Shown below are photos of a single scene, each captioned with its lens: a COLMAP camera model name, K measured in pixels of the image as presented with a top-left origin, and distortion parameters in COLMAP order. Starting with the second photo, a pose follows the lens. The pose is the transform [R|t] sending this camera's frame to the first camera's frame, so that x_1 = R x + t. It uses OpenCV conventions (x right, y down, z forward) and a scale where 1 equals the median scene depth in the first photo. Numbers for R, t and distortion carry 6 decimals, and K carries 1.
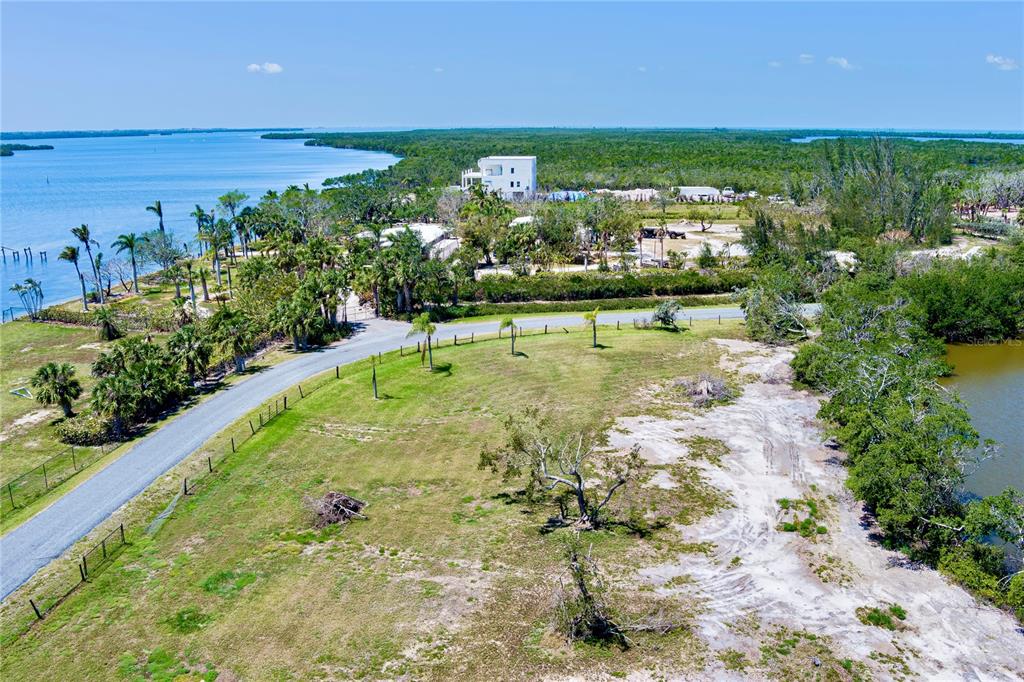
lens RADIAL K [[830.8, 0, 513.3], [0, 830.8, 337.0], [0, 0, 1]] dist [-0.070498, 0.002429]
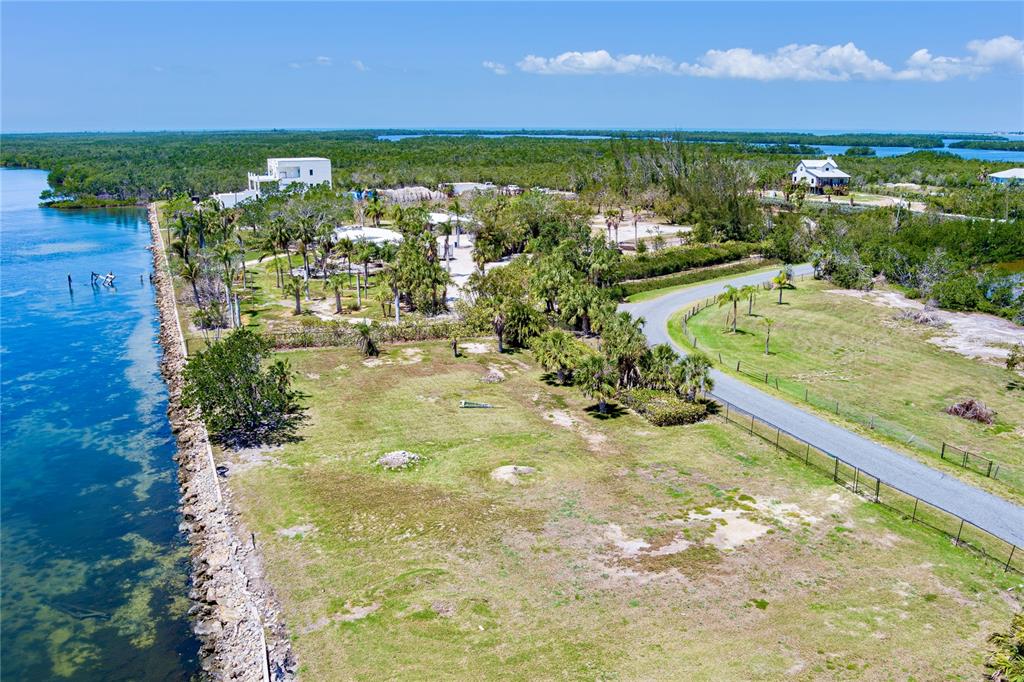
lens RADIAL K [[830.8, 0, 502.3], [0, 830.8, 344.9], [0, 0, 1]] dist [-0.070498, 0.002429]
pose [[0.852979, -0.129509, 0.505623, -0.266394], [0.125729, 0.991185, 0.041776, -0.009798], [-0.506576, 0.027937, 0.861742, 0.045894]]
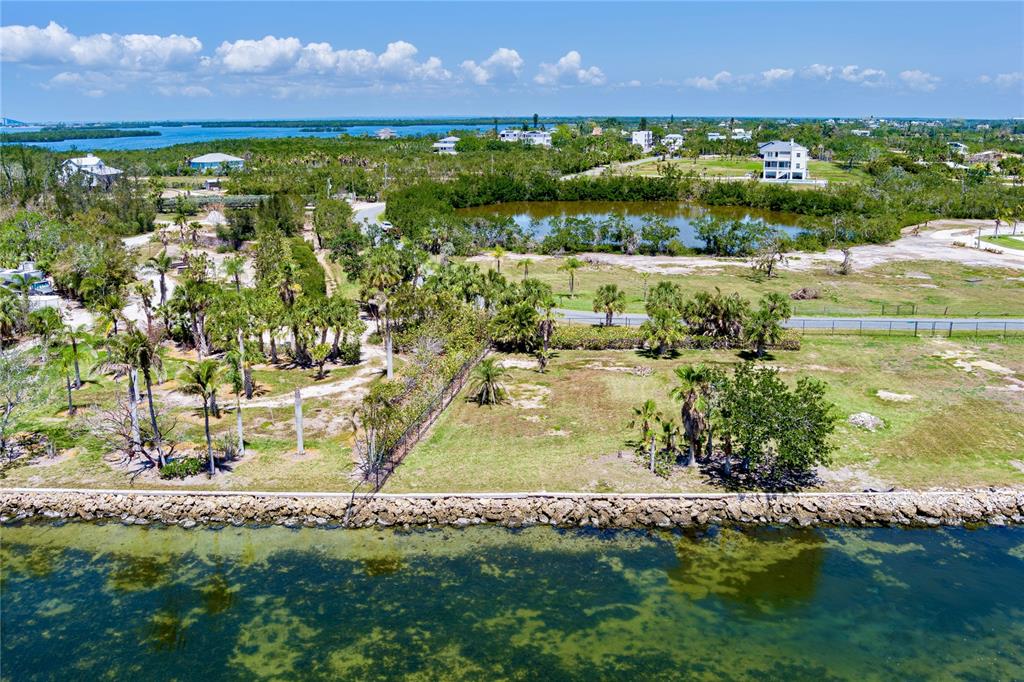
lens RADIAL K [[830.8, 0, 516.7], [0, 830.8, 330.8], [0, 0, 1]] dist [-0.070498, 0.002429]
pose [[-0.124177, -0.244355, 0.961702, -0.389292], [0.249204, 0.930459, 0.268595, -0.085355], [-0.960457, 0.273013, -0.054648, 0.342262]]
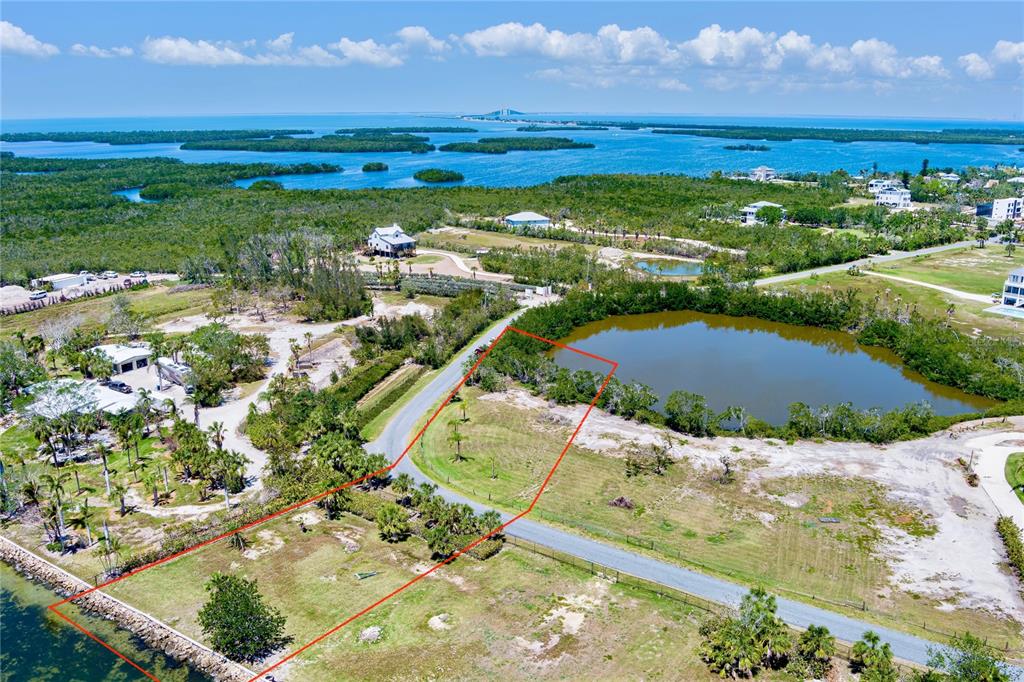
lens RADIAL K [[830.8, 0, 509.6], [0, 830.8, 344.8], [0, 0, 1]] dist [-0.070498, 0.002429]
pose [[0.416152, -0.241563, 0.876621, -0.432913], [0.221032, 0.962024, 0.160168, -0.133414], [-0.882022, 0.127107, 0.453741, 0.020791]]
